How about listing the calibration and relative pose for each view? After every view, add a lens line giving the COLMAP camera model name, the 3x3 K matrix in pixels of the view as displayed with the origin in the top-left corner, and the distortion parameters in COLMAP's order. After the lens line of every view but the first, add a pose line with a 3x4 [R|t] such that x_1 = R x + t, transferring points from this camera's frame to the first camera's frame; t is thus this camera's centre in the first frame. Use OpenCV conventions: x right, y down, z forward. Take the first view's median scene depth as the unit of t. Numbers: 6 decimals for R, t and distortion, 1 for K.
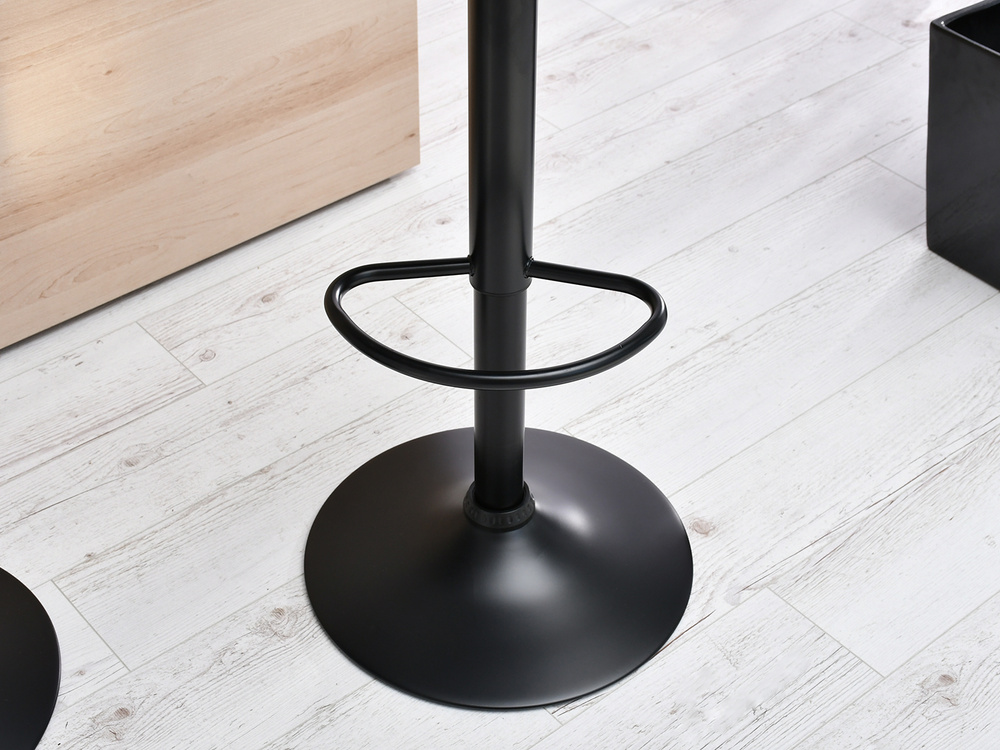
lens RADIAL K [[1698.9, 0, 476.2], [0, 1698.9, 375.7], [0, 0, 1]] dist [-0.003725, -0.010821]
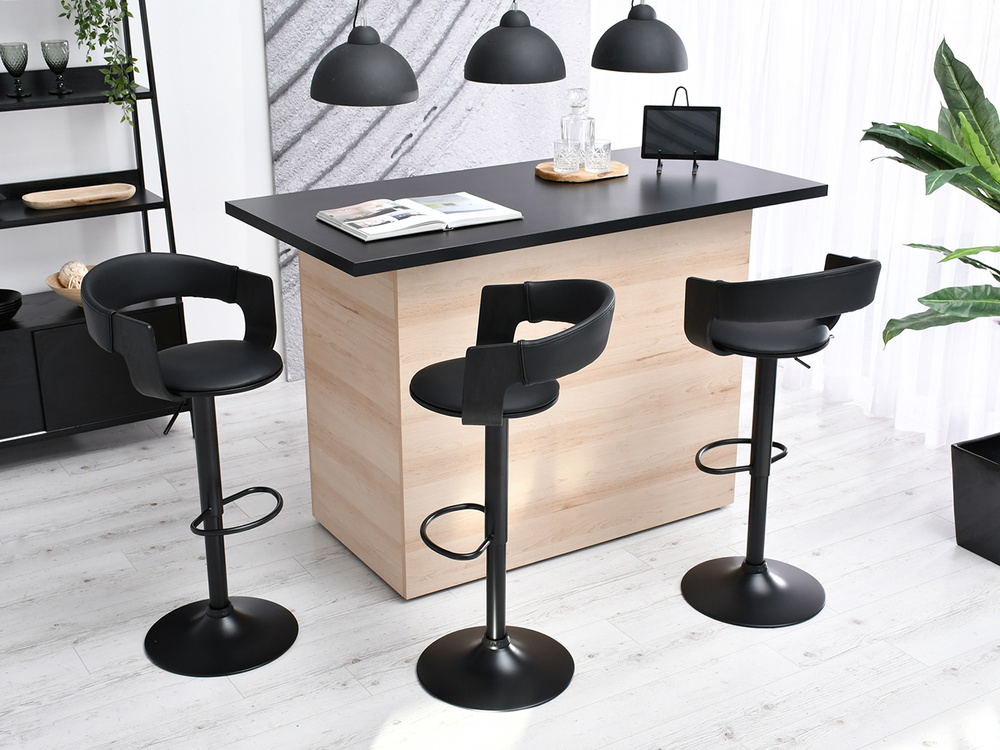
lens RADIAL K [[1387.1, 0, 497.5], [0, 1387.1, 410.0], [0, 0, 1]] dist [0.026515, -0.016034]
pose [[0.990669, 0.039323, -0.130492, -0.126666], [-0.079319, 0.944965, -0.317411, 0.441707], [0.110829, 0.324799, 0.939267, -0.999952]]
